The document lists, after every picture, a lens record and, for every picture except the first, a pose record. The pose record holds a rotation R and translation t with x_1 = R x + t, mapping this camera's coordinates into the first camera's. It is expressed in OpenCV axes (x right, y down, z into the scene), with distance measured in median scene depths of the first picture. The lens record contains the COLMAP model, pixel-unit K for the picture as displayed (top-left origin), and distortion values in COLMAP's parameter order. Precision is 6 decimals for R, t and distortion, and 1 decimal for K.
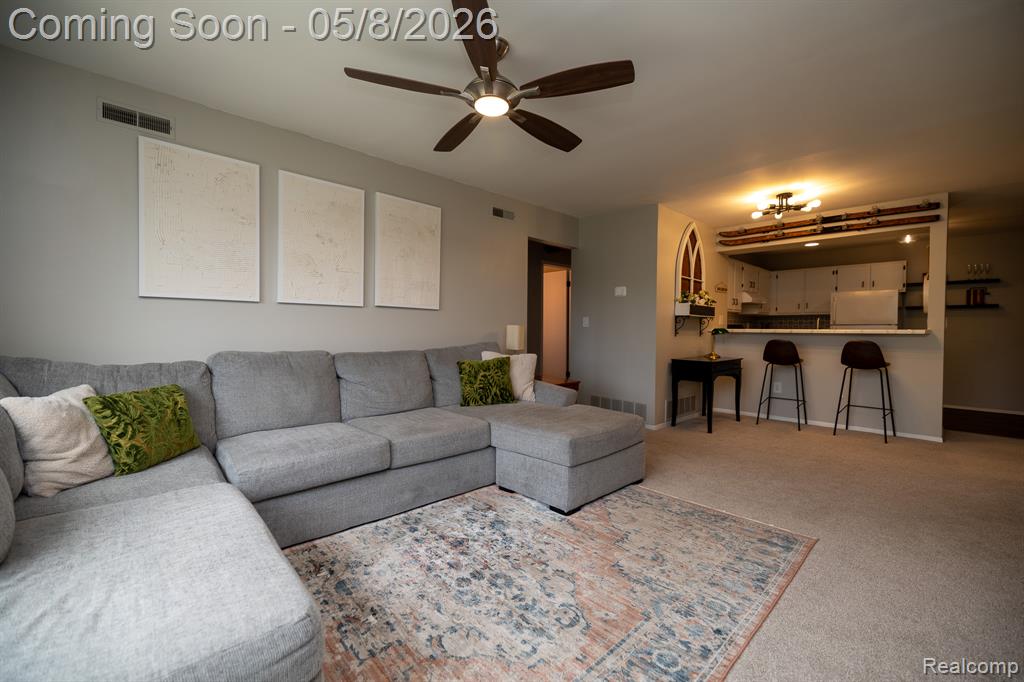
lens RADIAL K [[429.5, 0, 514.3], [0, 429.5, 334.1], [0, 0, 1]] dist [0.001729, 0.000307]
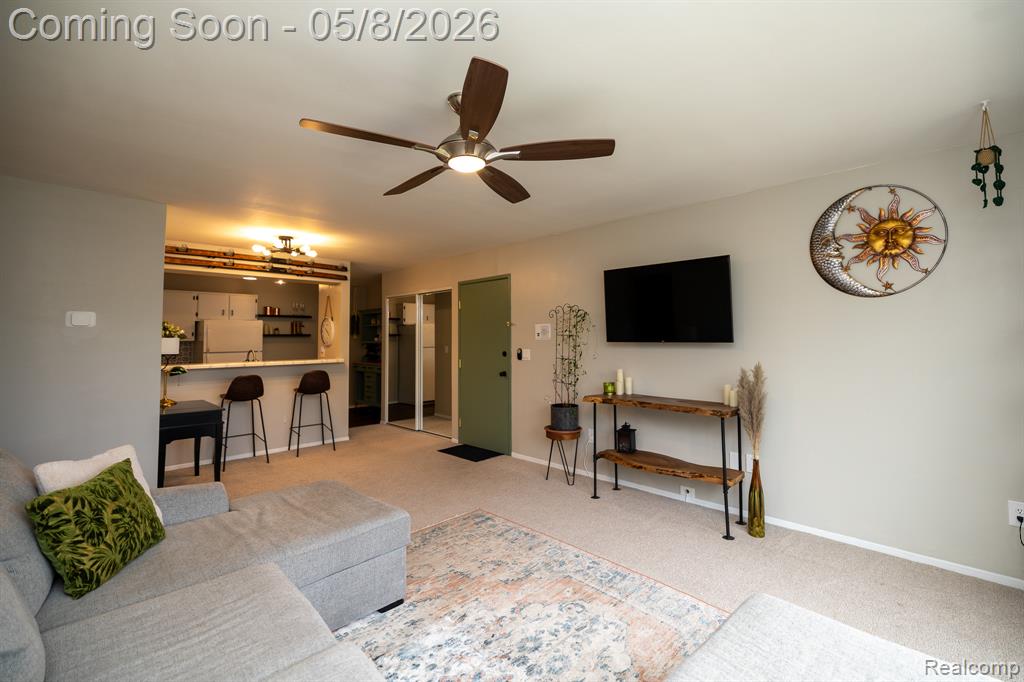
lens RADIAL K [[450.6, 0, 541.9], [0, 450.6, 315.8], [0, 0, 1]] dist [-0.000286, 0.000058]
pose [[-0.042490, 0.041471, 0.998236, -0.618880], [0.018652, 0.998997, -0.040709, -0.095089], [-0.998923, 0.016889, -0.043221, 0.536574]]
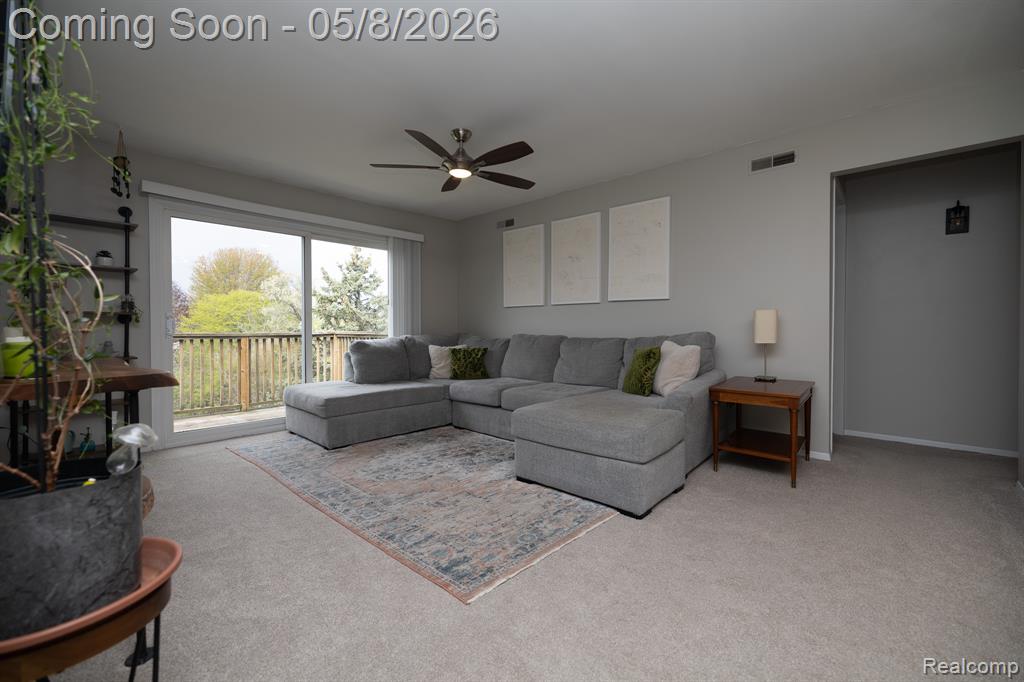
lens RADIAL K [[429.5, 0, 514.3], [0, 429.5, 334.1], [0, 0, 1]] dist [0.001729, 0.000307]
pose [[0.062862, 0.005699, -0.998006, 0.907516], [-0.004769, 0.999974, 0.005410, 0.023294], [0.998011, 0.004420, 0.062888, 0.666613]]
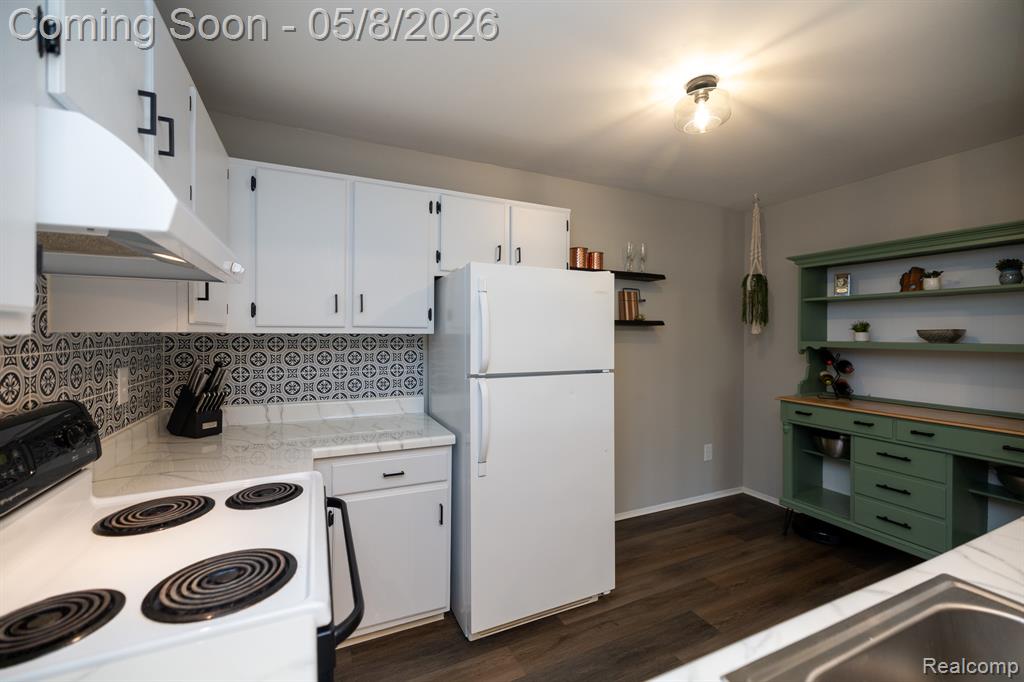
lens RADIAL K [[429.5, 0, 514.3], [0, 429.5, 334.1], [0, 0, 1]] dist [0.001729, 0.000307]
pose [[0.323708, -0.008758, 0.946116, 0.928360], [0.006487, 0.999954, 0.007037, -0.098327], [-0.946135, 0.003860, 0.323750, 1.709925]]
